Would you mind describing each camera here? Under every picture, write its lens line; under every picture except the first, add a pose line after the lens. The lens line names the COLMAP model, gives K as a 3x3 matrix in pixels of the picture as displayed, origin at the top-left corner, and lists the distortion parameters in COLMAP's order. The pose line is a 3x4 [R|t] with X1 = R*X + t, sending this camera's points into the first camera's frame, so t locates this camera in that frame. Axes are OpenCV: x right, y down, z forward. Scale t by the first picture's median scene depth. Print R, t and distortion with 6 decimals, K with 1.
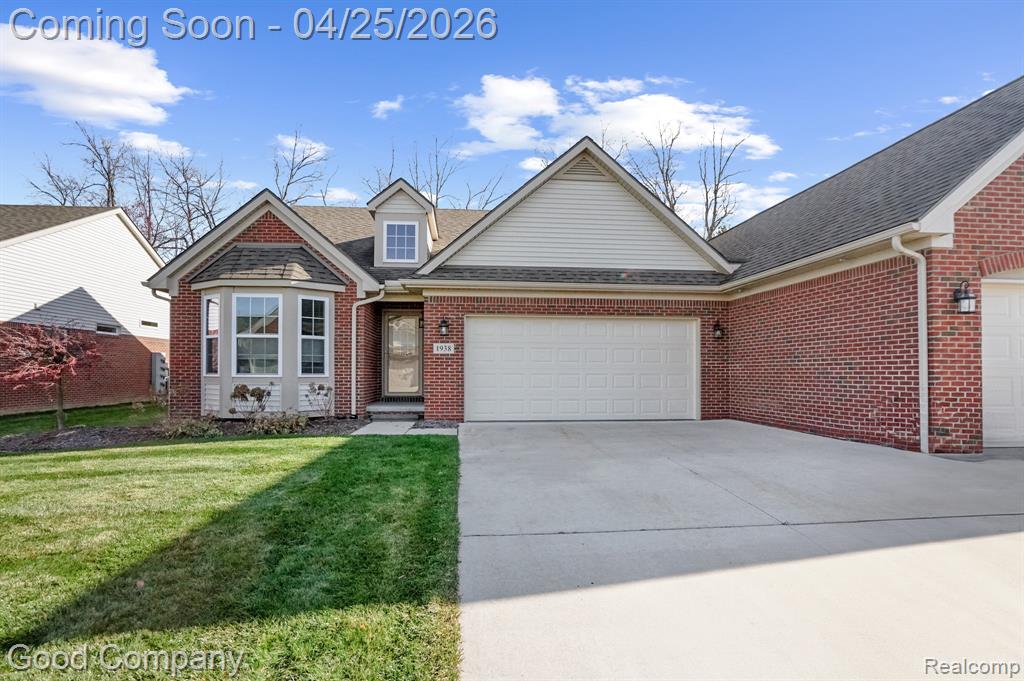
lens RADIAL K [[533.3, 0, 513.0], [0, 533.3, 368.4], [0, 0, 1]] dist [-0.011387, 0.000359]
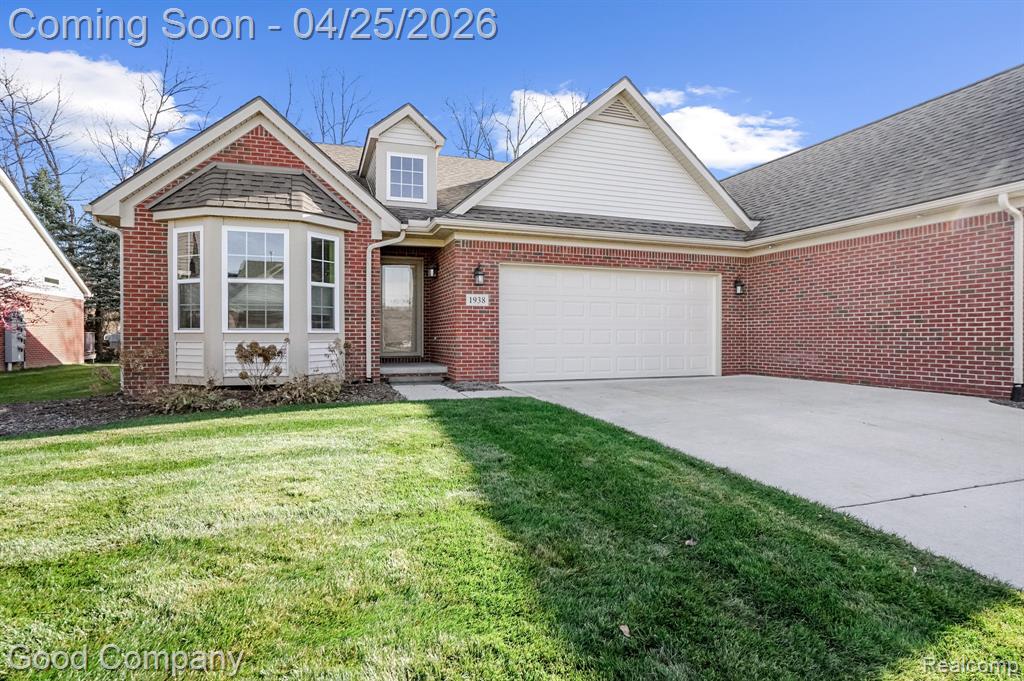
lens RADIAL K [[539.6, 0, 512.0], [0, 539.6, 340.5], [0, 0, 1]] dist [-0.016798, 0.001031]
pose [[0.970025, -0.005124, 0.242951, -0.290455], [0.001096, 0.999860, 0.016710, 0.014146], [-0.243002, -0.015943, 0.969895, 0.121308]]
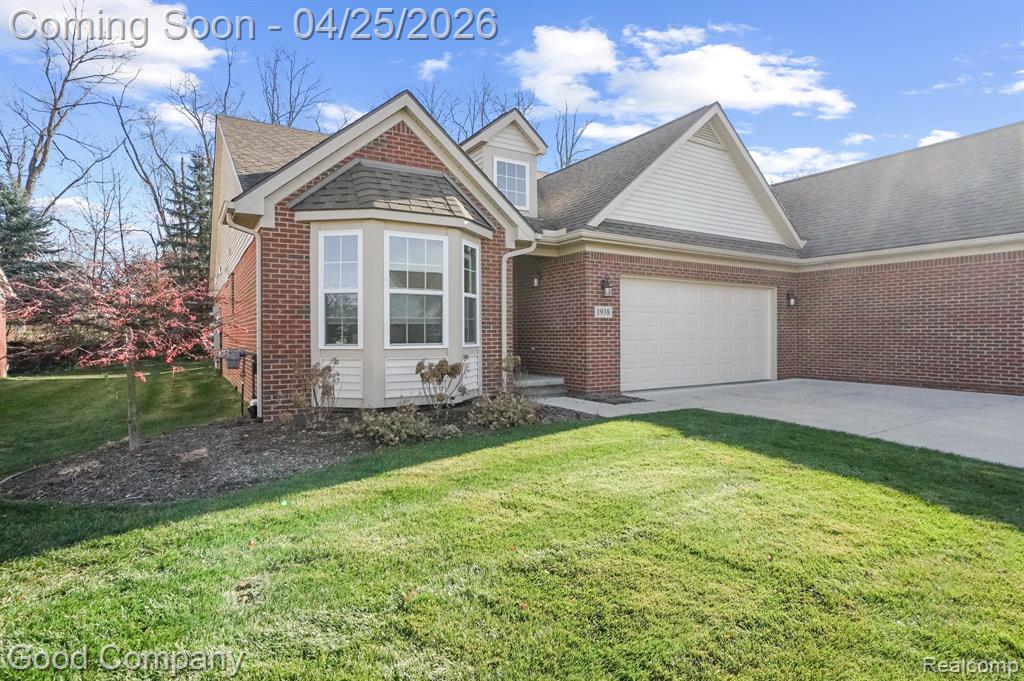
lens RADIAL K [[526.1, 0, 508.6], [0, 526.1, 341.1], [0, 0, 1]] dist [-0.031630, 0.000420]
pose [[0.902041, -0.011588, 0.431494, -0.644999], [0.002368, 0.999757, 0.021899, -0.008753], [-0.431644, -0.018732, 0.901850, 0.282945]]
